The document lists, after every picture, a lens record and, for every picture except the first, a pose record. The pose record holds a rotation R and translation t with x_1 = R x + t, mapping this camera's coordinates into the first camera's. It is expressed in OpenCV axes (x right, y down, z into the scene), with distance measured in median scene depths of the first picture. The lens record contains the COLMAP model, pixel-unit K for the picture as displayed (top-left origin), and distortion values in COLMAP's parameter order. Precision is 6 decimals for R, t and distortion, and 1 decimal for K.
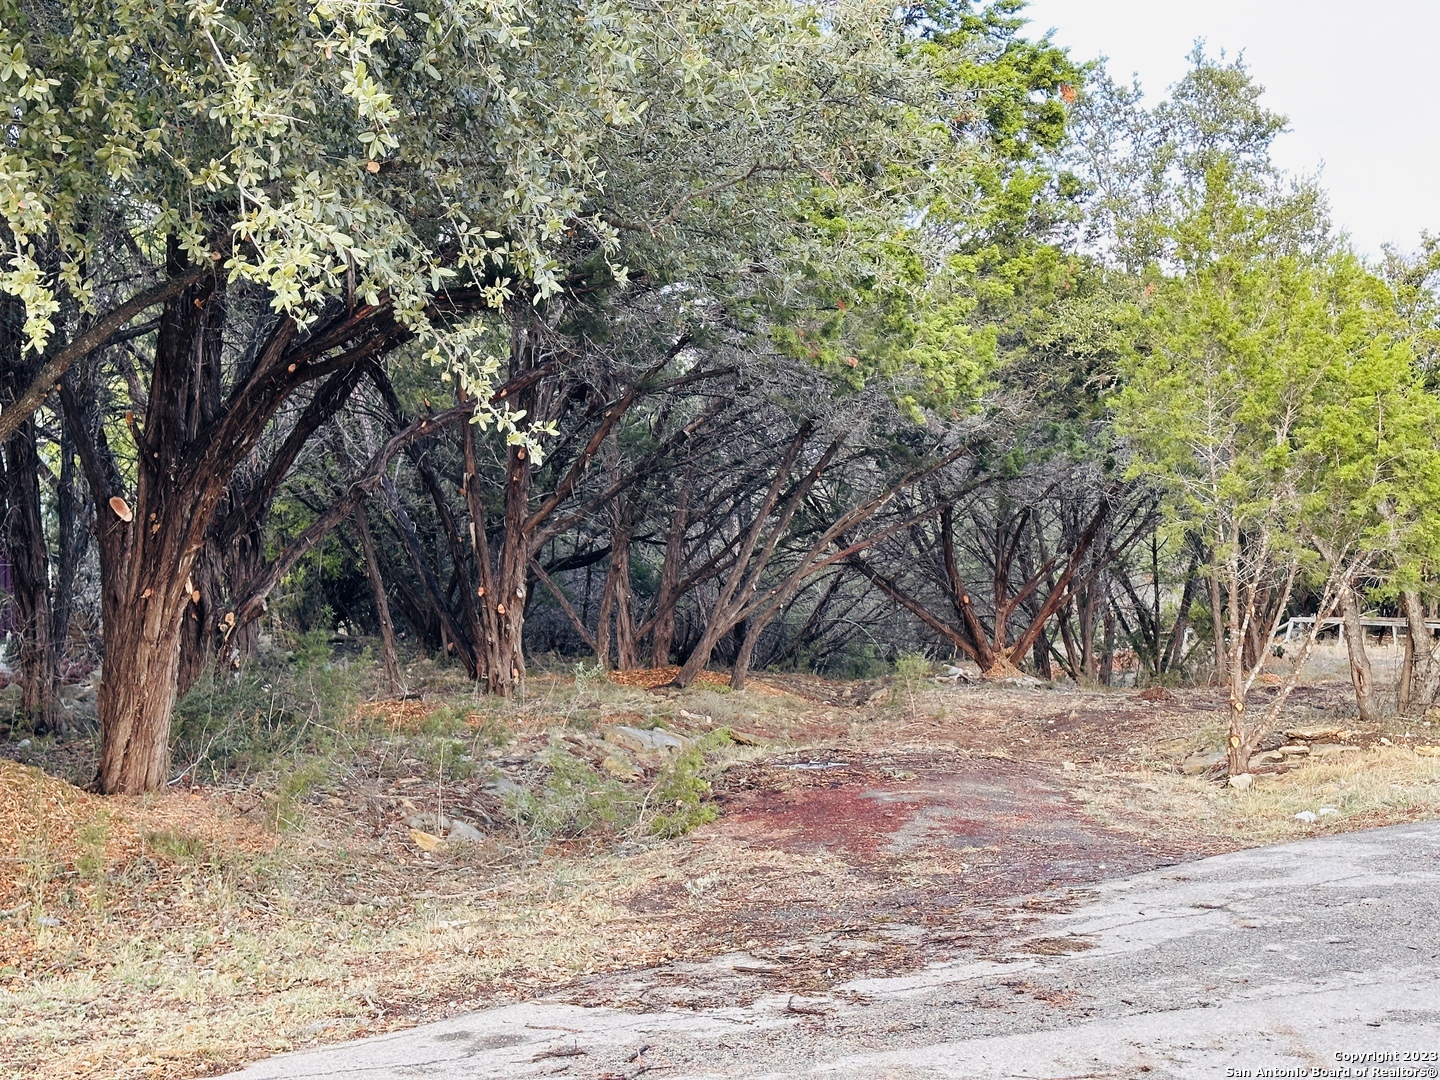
lens RADIAL K [[1982.7, 0, 720.0], [0, 1982.7, 540.0], [0, 0, 1]] dist [0.031657, 0.019872]
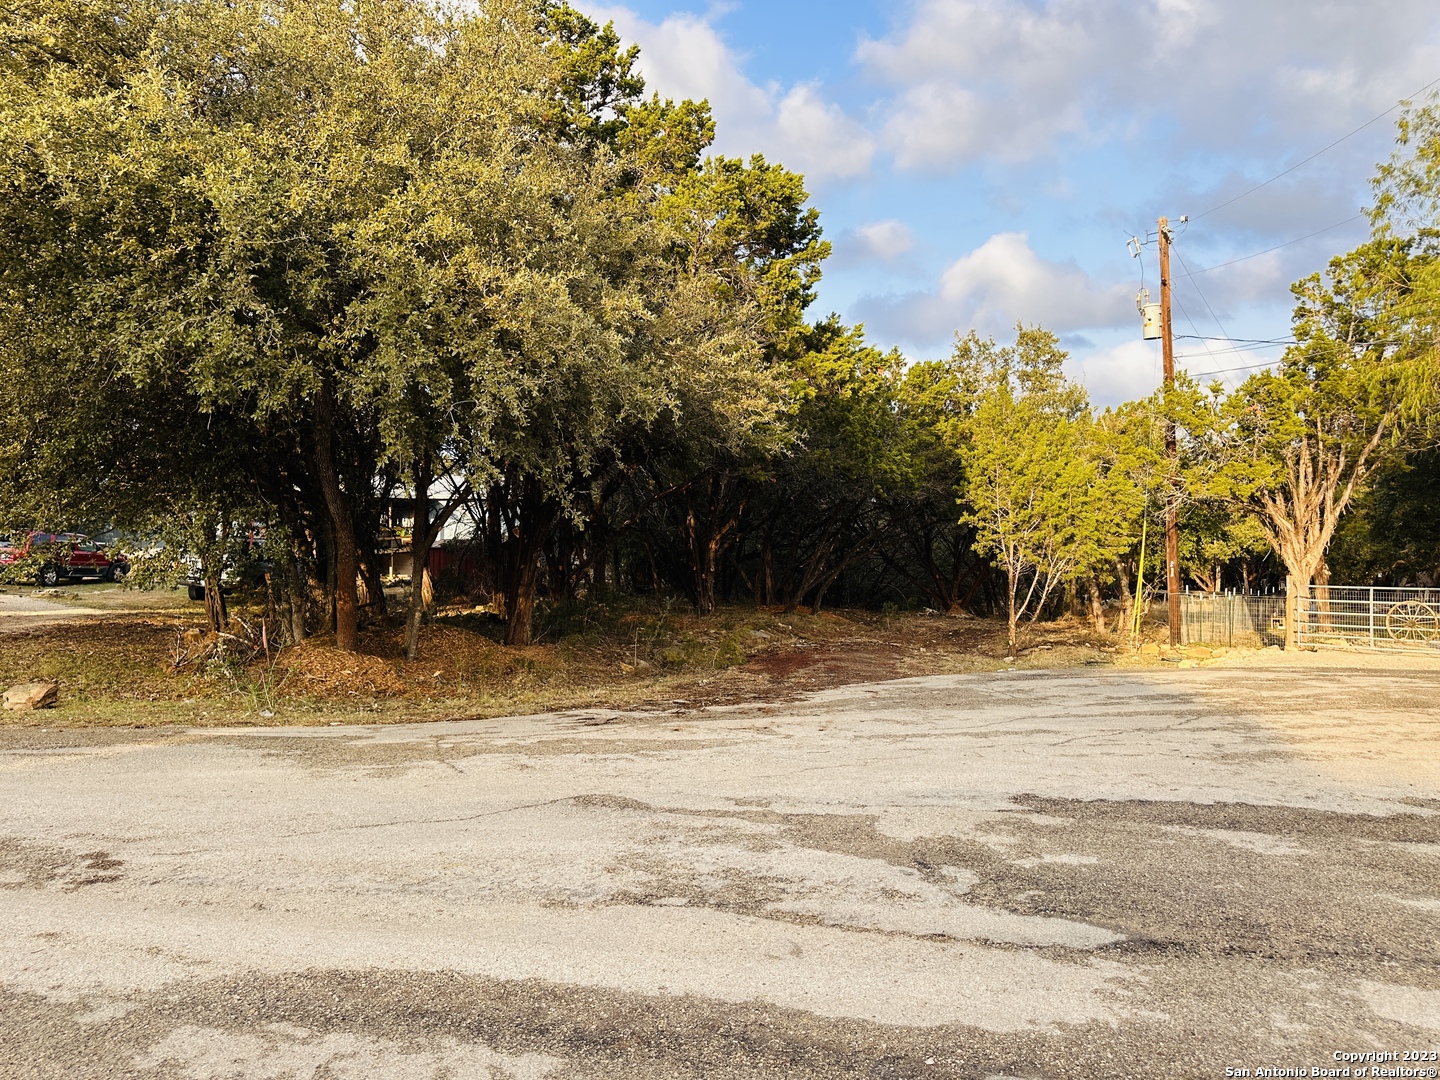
lens RADIAL K [[1007.4, 0, 720.0], [0, 1007.4, 540.0], [0, 0, 1]] dist [0.137843, -0.249578]
pose [[0.986676, 0.012995, -0.162175, 0.100661], [-0.013382, 0.999910, -0.001294, -0.005790], [0.162144, 0.003447, 0.986761, -0.144516]]
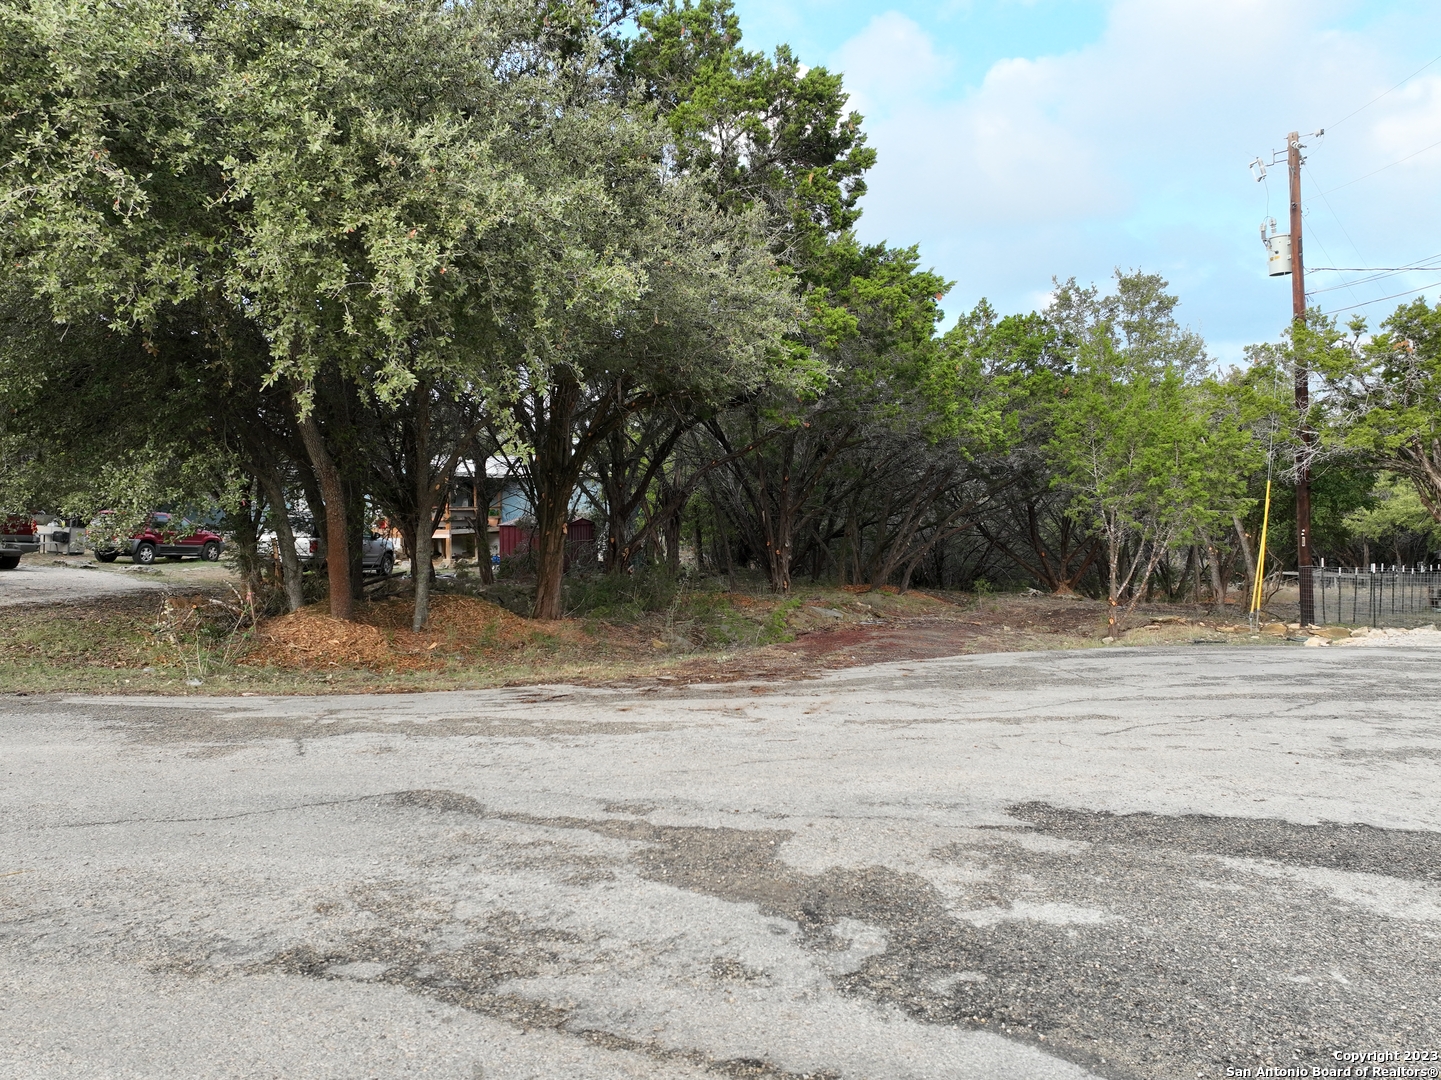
lens RADIAL K [[1004.1, 0, 720.5], [0, 1004.1, 540.0], [0, 0, 1]] dist [0.006051, 0.003471]
pose [[0.959858, 0.010193, -0.280299, 0.138562], [-0.007781, 0.999923, 0.009716, 0.012734], [0.280377, -0.007145, 0.959863, -0.044634]]
